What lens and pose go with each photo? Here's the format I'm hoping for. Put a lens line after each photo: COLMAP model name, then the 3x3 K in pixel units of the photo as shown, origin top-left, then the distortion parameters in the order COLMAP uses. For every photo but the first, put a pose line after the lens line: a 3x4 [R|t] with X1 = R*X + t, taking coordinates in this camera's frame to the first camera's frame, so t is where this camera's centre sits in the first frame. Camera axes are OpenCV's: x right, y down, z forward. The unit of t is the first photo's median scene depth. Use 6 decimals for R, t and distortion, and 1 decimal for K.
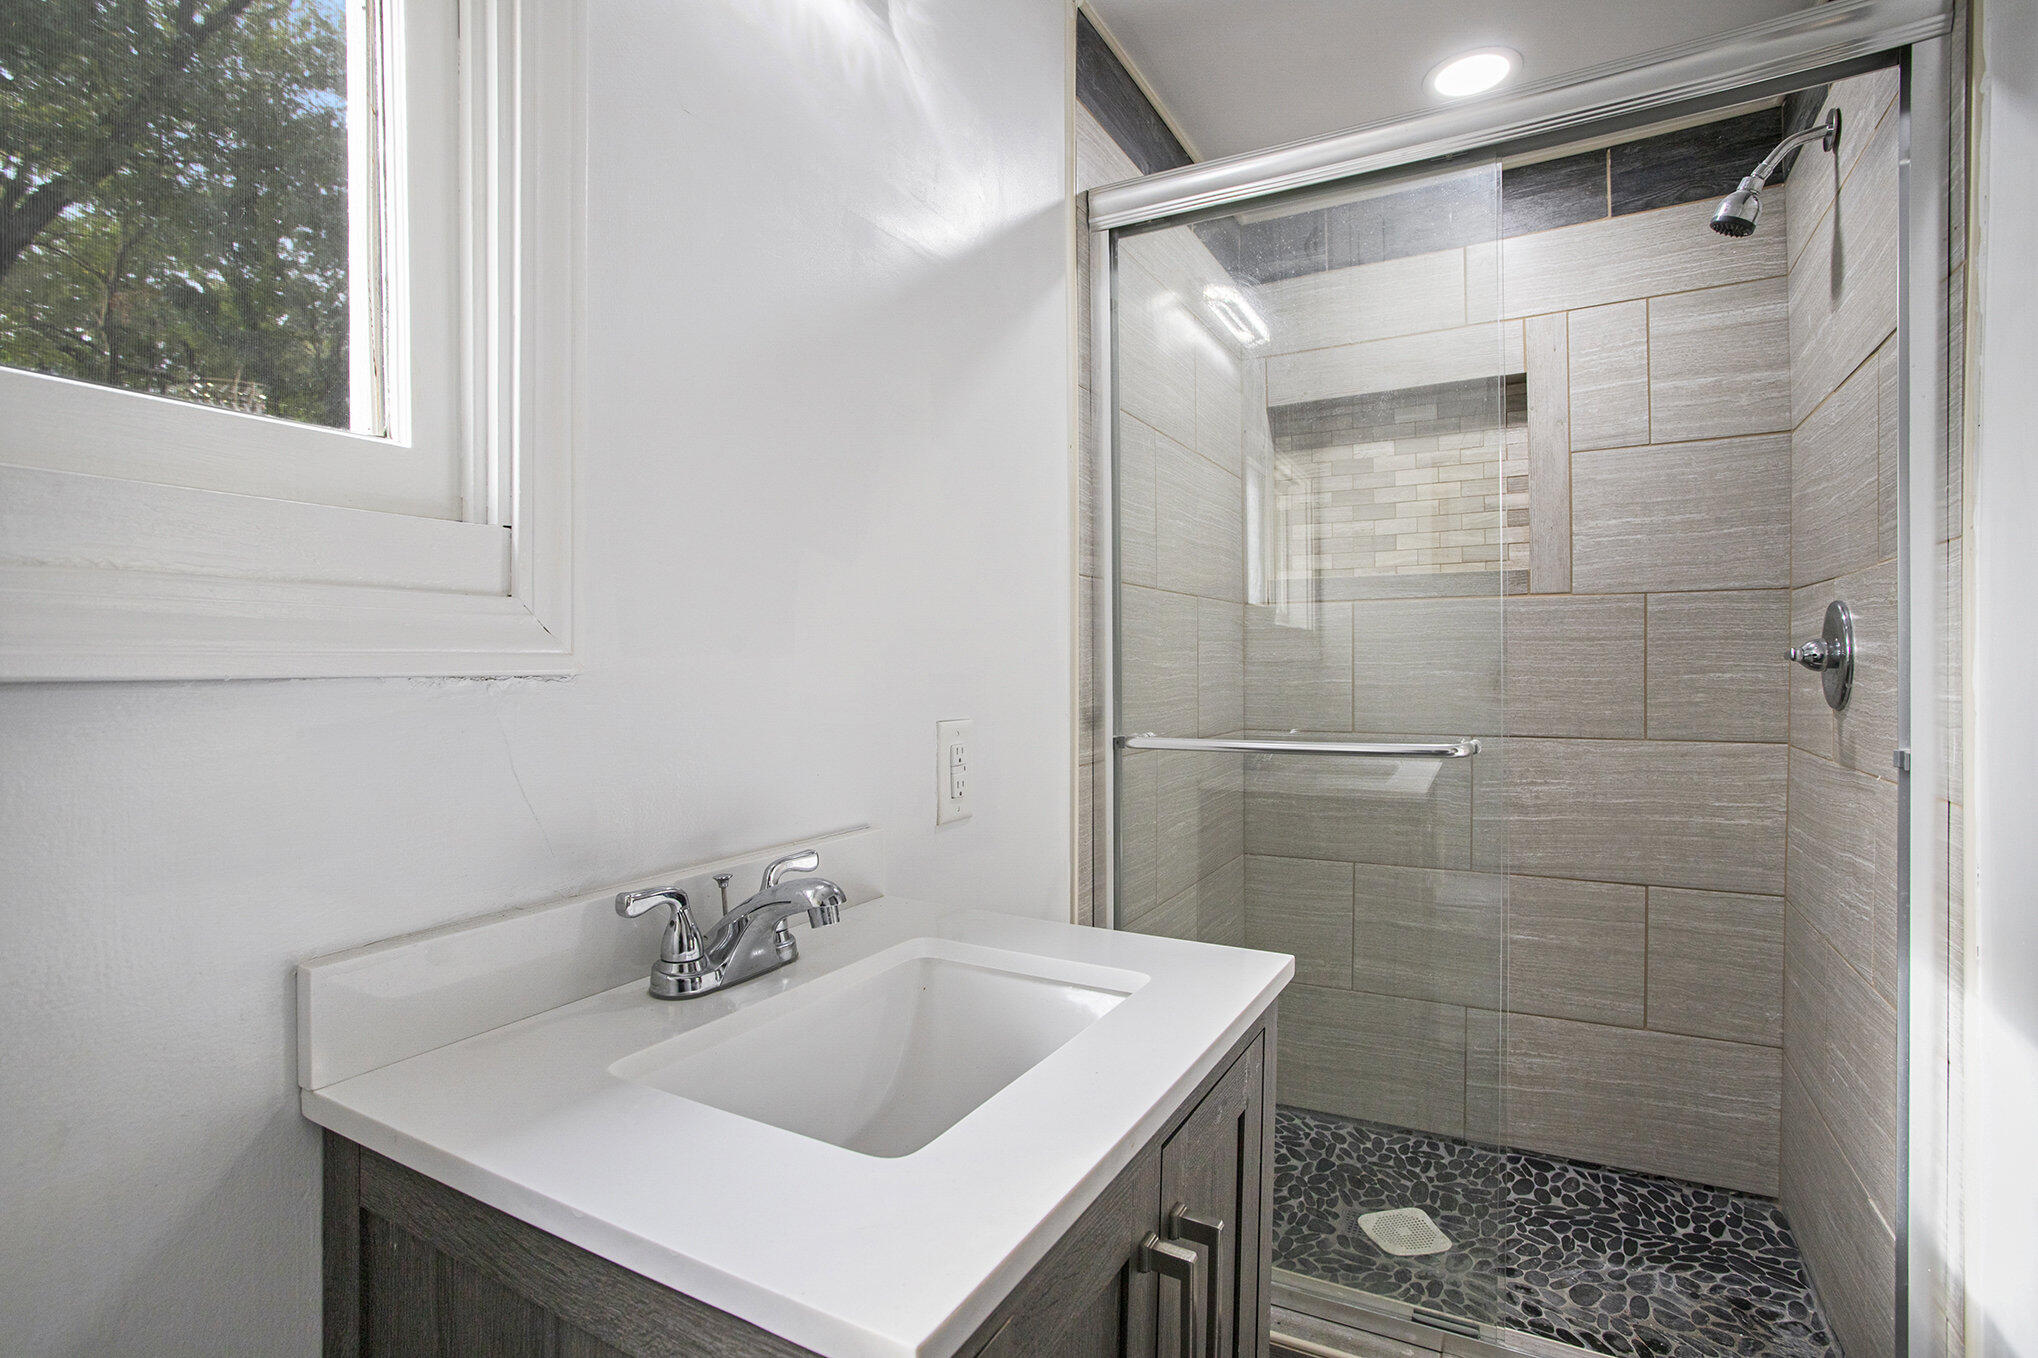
lens RADIAL K [[1009.9, 0, 1019.0], [0, 1009.9, 679.0], [0, 0, 1]] dist [-0.066657, 0.031113]
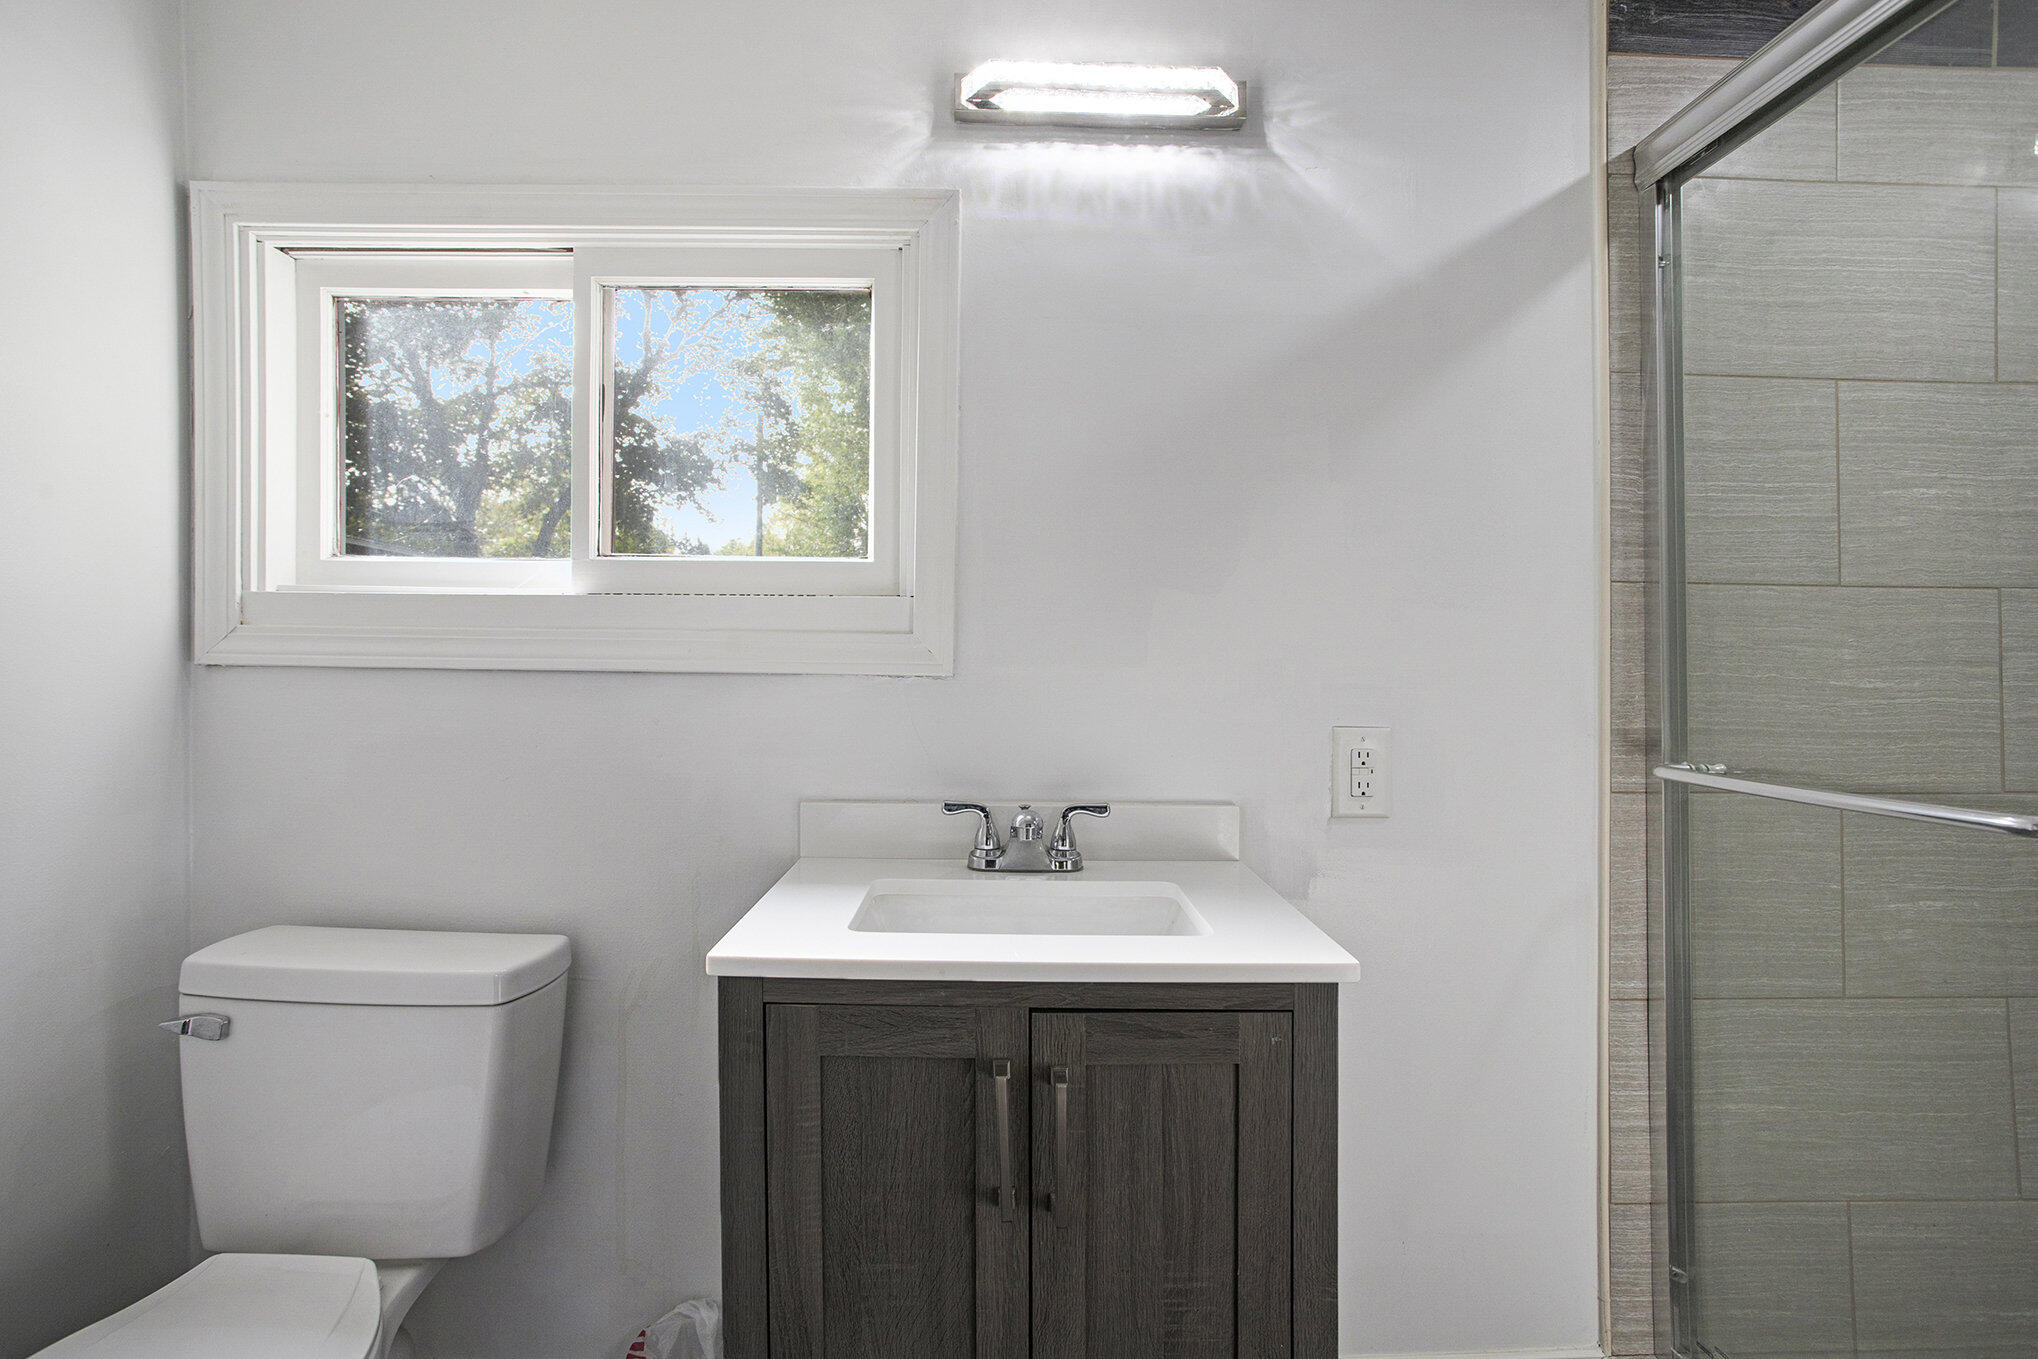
lens RADIAL K [[1009.9, 0, 1019.0], [0, 1009.9, 679.5], [0, 0, 1]] dist [-0.066657, 0.031113]
pose [[0.495151, 0.019690, -0.868584, 0.704429], [-0.028056, 0.999584, 0.006666, -0.008086], [0.868354, 0.021068, 0.495497, 0.127120]]
